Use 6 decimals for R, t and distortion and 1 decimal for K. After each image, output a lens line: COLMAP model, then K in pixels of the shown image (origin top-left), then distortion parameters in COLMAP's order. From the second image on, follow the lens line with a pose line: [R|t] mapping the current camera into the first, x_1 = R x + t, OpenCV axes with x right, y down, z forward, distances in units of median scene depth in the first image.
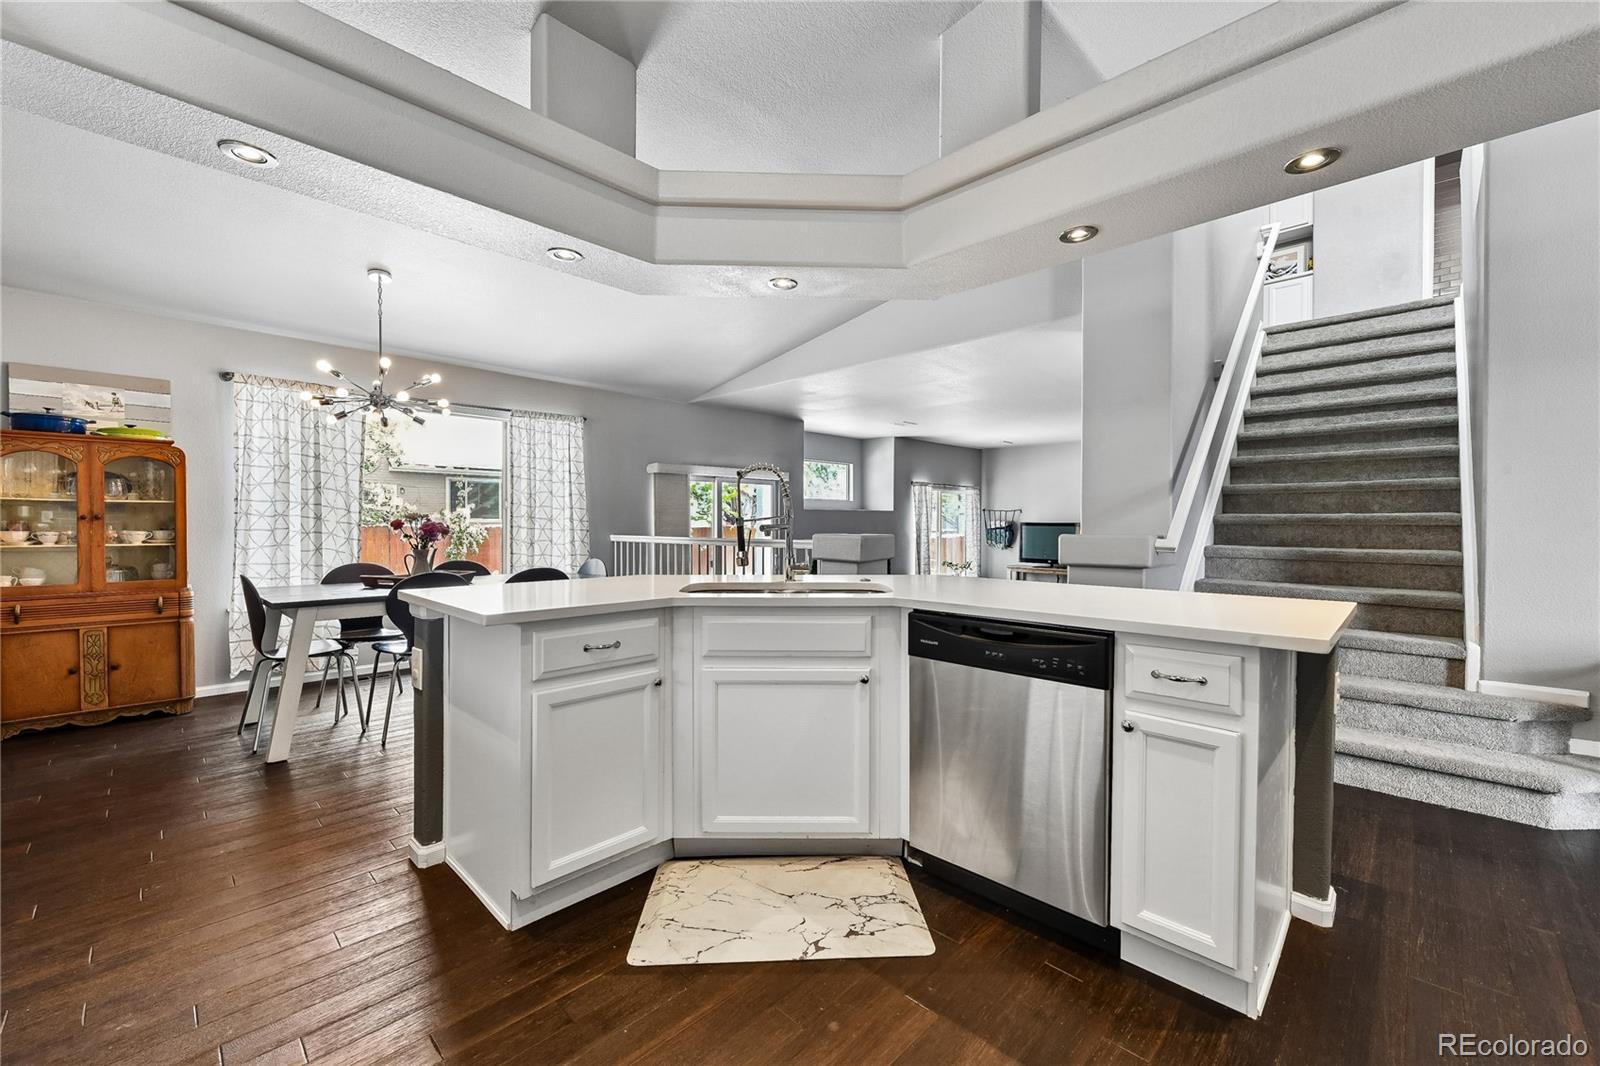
lens RADIAL K [[643.3, 0, 807.8], [0, 643.3, 531.4], [0, 0, 1]] dist [0.001966, -0.001029]
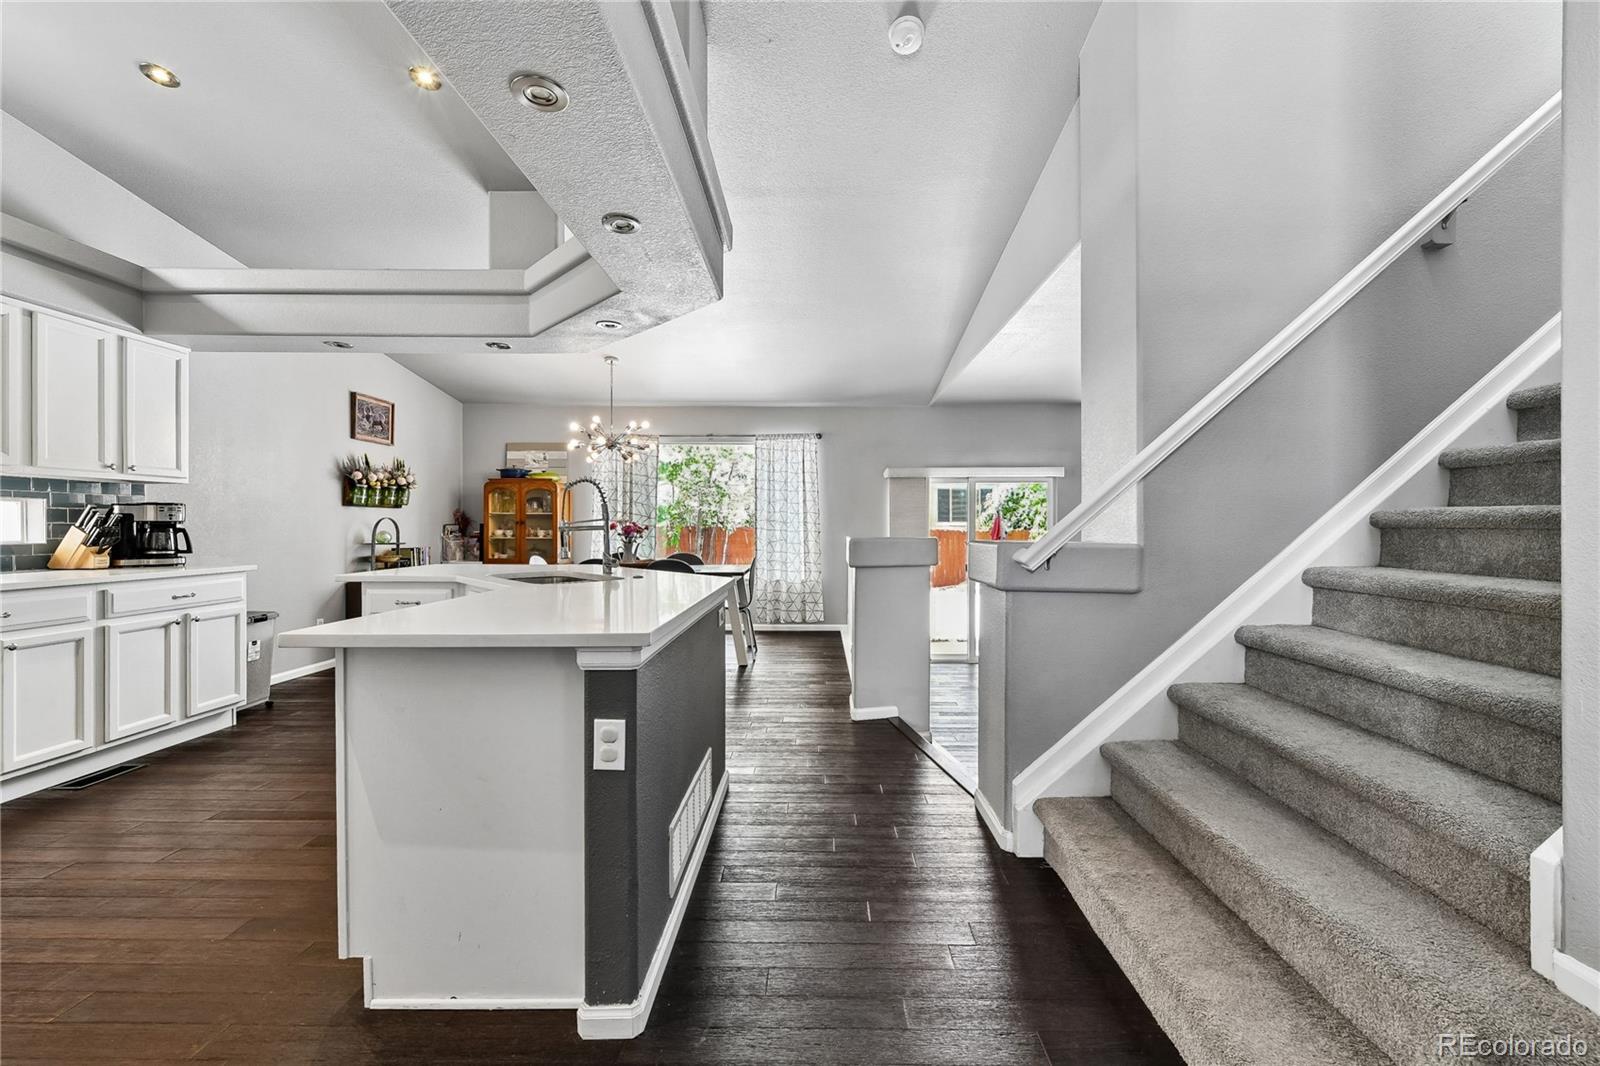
lens RADIAL K [[643.3, 0, 814.9], [0, 643.3, 530.9], [0, 0, 1]] dist [0.001966, -0.001029]
pose [[0.688856, 0.004175, -0.724886, 0.708739], [-0.008149, 0.999965, -0.001984, -0.001087], [0.724853, 0.007273, 0.688866, 0.296052]]
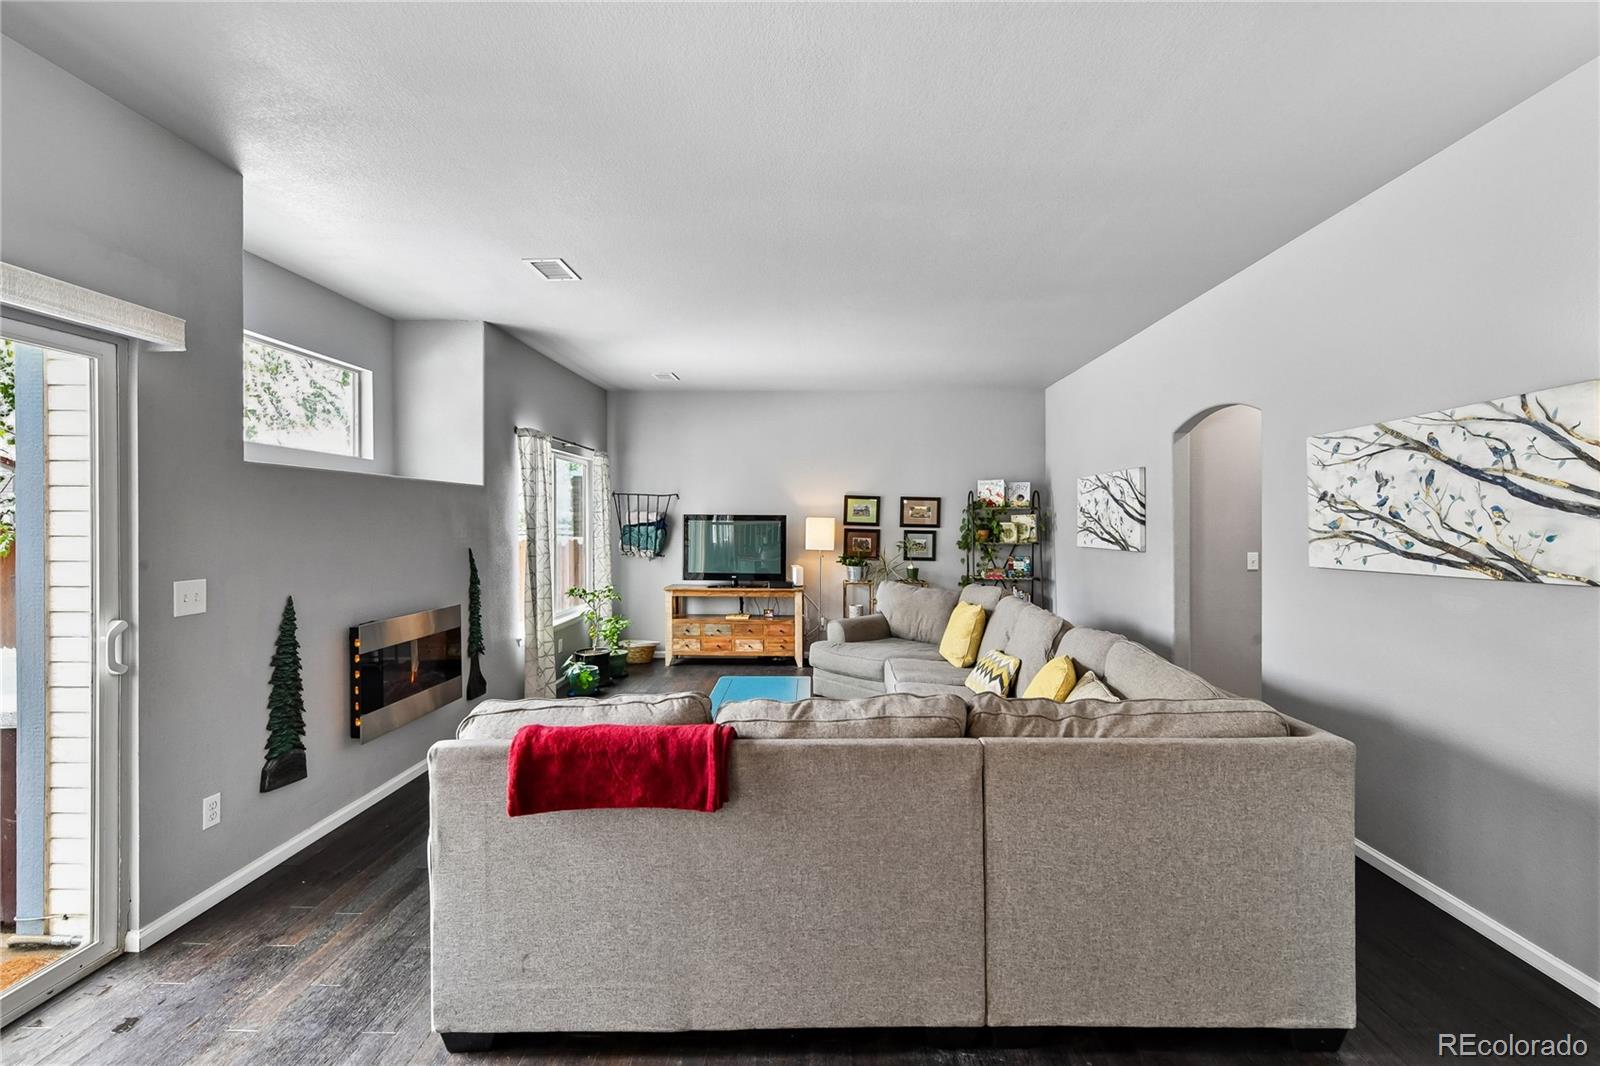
lens RADIAL K [[702.2, 0, 825.2], [0, 702.2, 529.7], [0, 0, 1]] dist [0.000394, 0.000161]
pose [[0.719599, -0.009068, 0.694331, -0.083078], [0.010437, 0.999943, 0.002243, 0.000468], [-0.694312, 0.005633, 0.719652, 1.125233]]
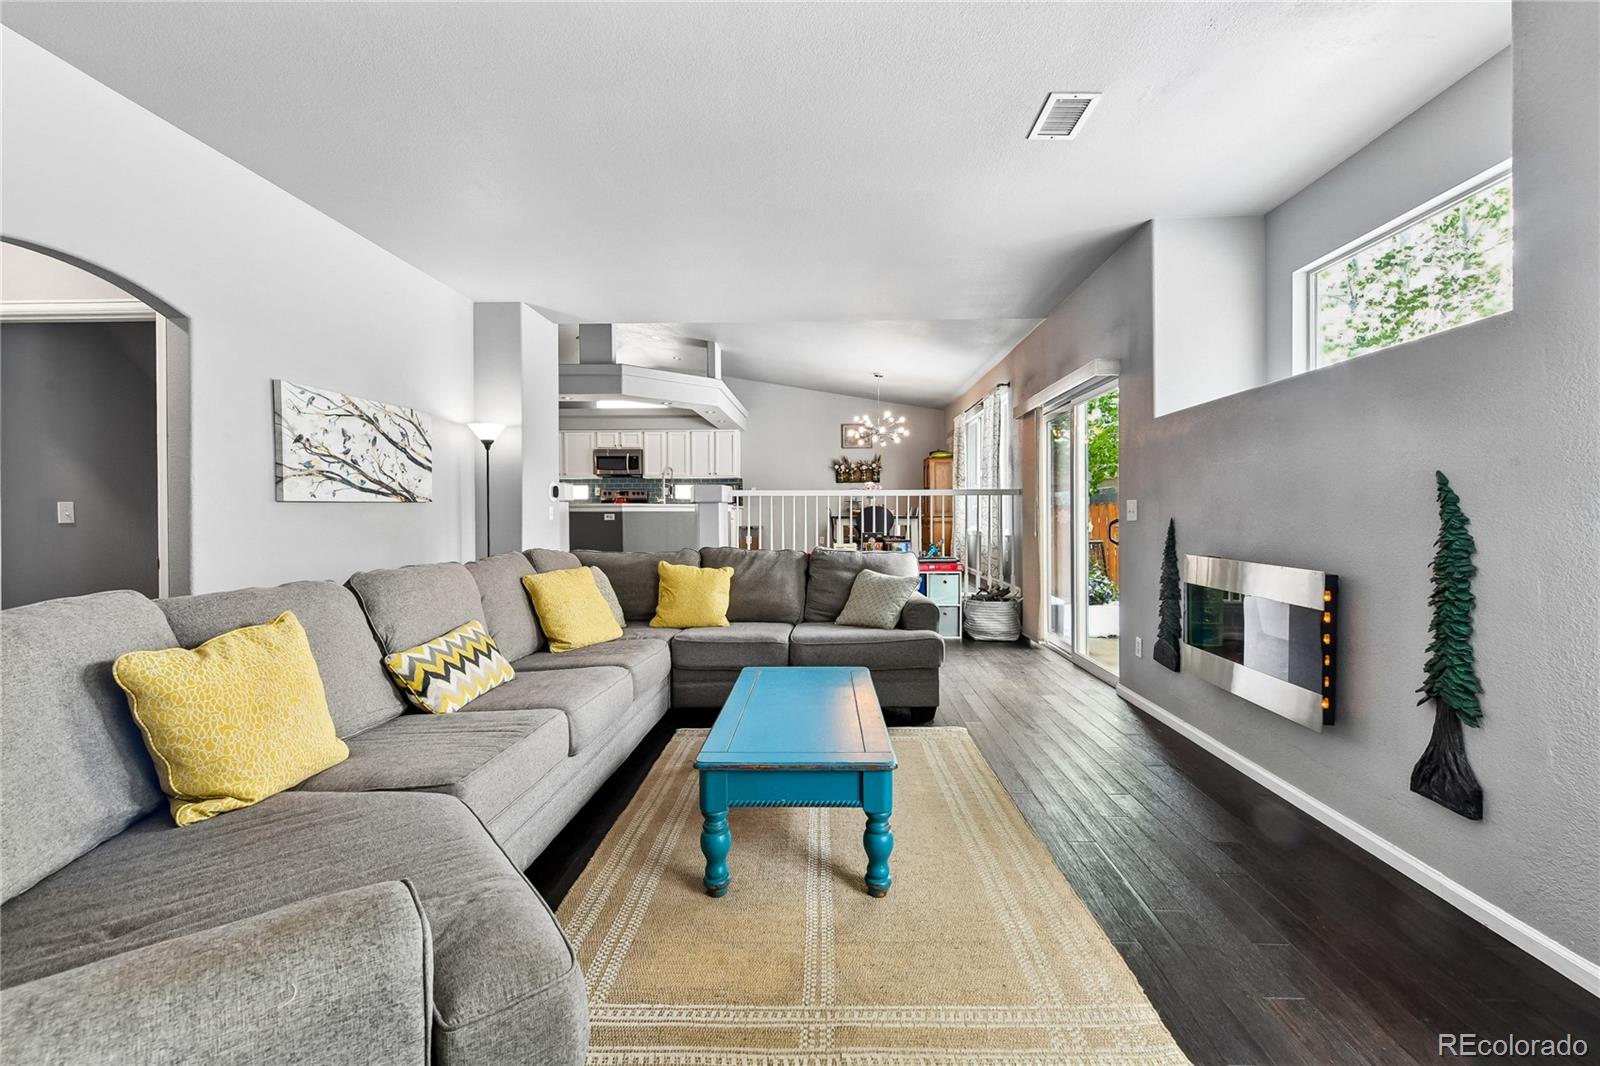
lens RADIAL K [[643.3, 0, 811.6], [0, 643.3, 517.2], [0, 0, 1]] dist [0.001966, -0.001029]
pose [[-0.744147, 0.005684, -0.667991, 0.918815], [-0.005484, 0.999878, 0.014617, 0.055136], [0.667993, 0.014541, -0.744025, 2.345370]]
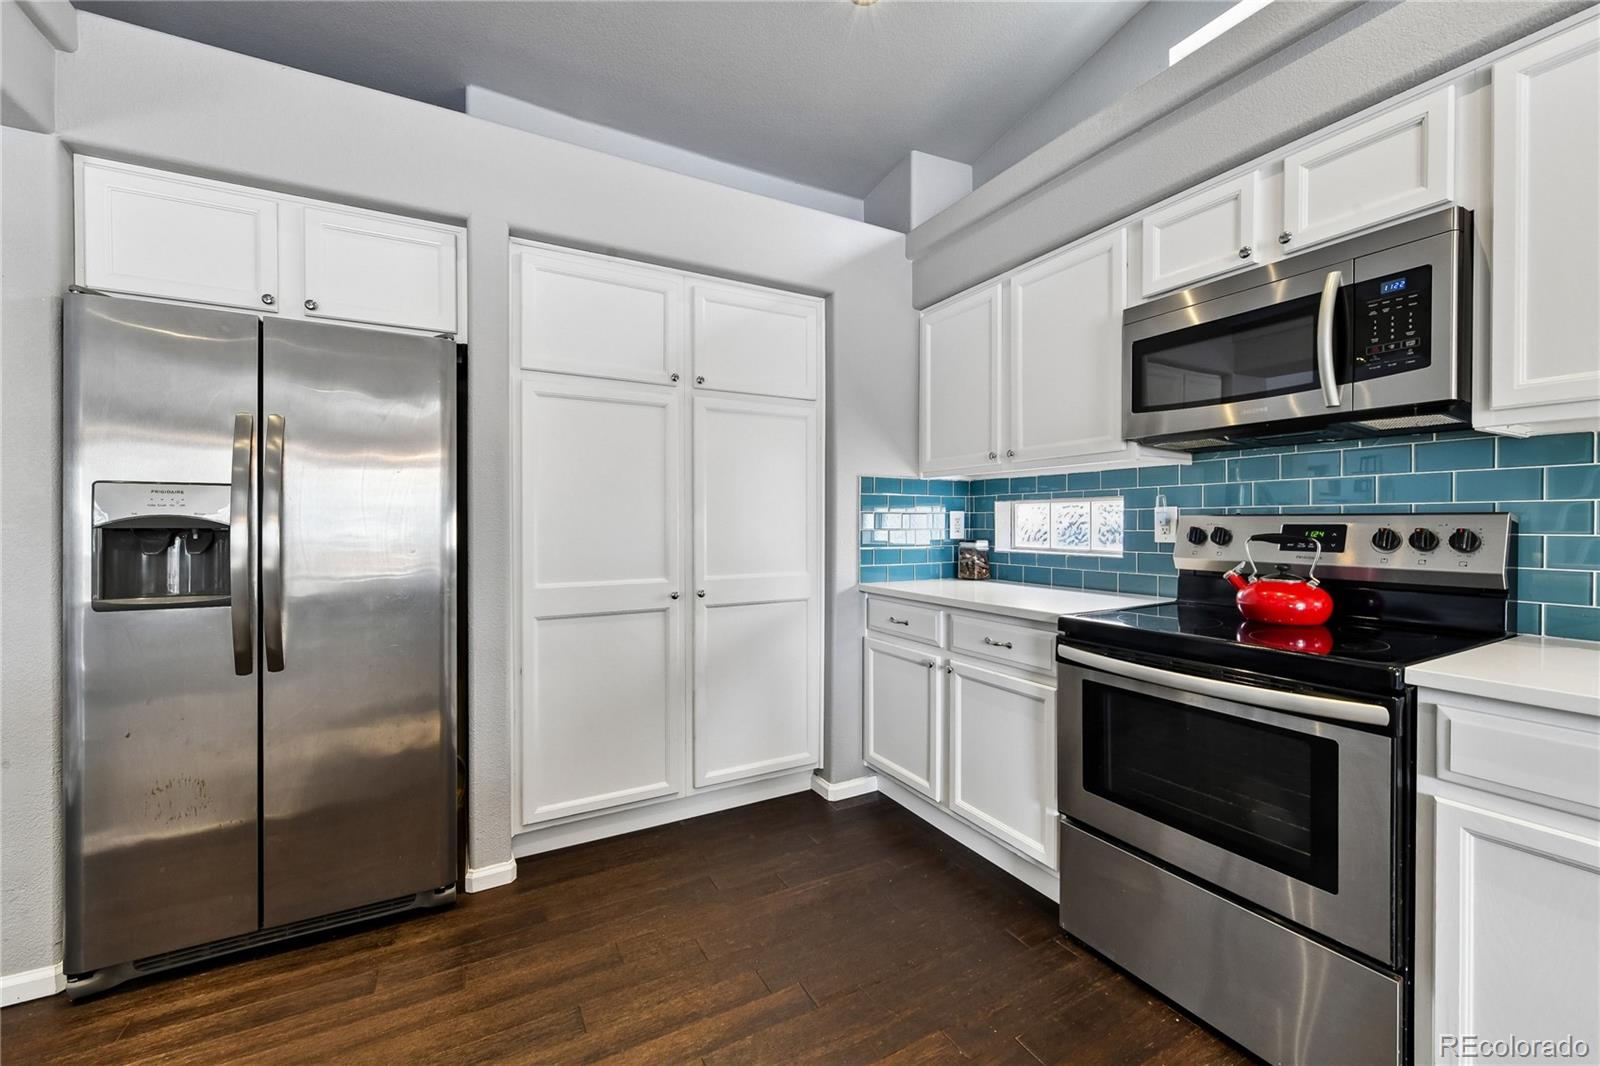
lens RADIAL K [[643.3, 0, 812.1], [0, 643.3, 527.8], [0, 0, 1]] dist [0.001966, -0.001029]
pose [[-0.956626, -0.006981, 0.291234, -0.047729], [-0.001706, 0.999830, 0.018361, -0.012172], [-0.291313, 0.017067, -0.956476, 0.440816]]
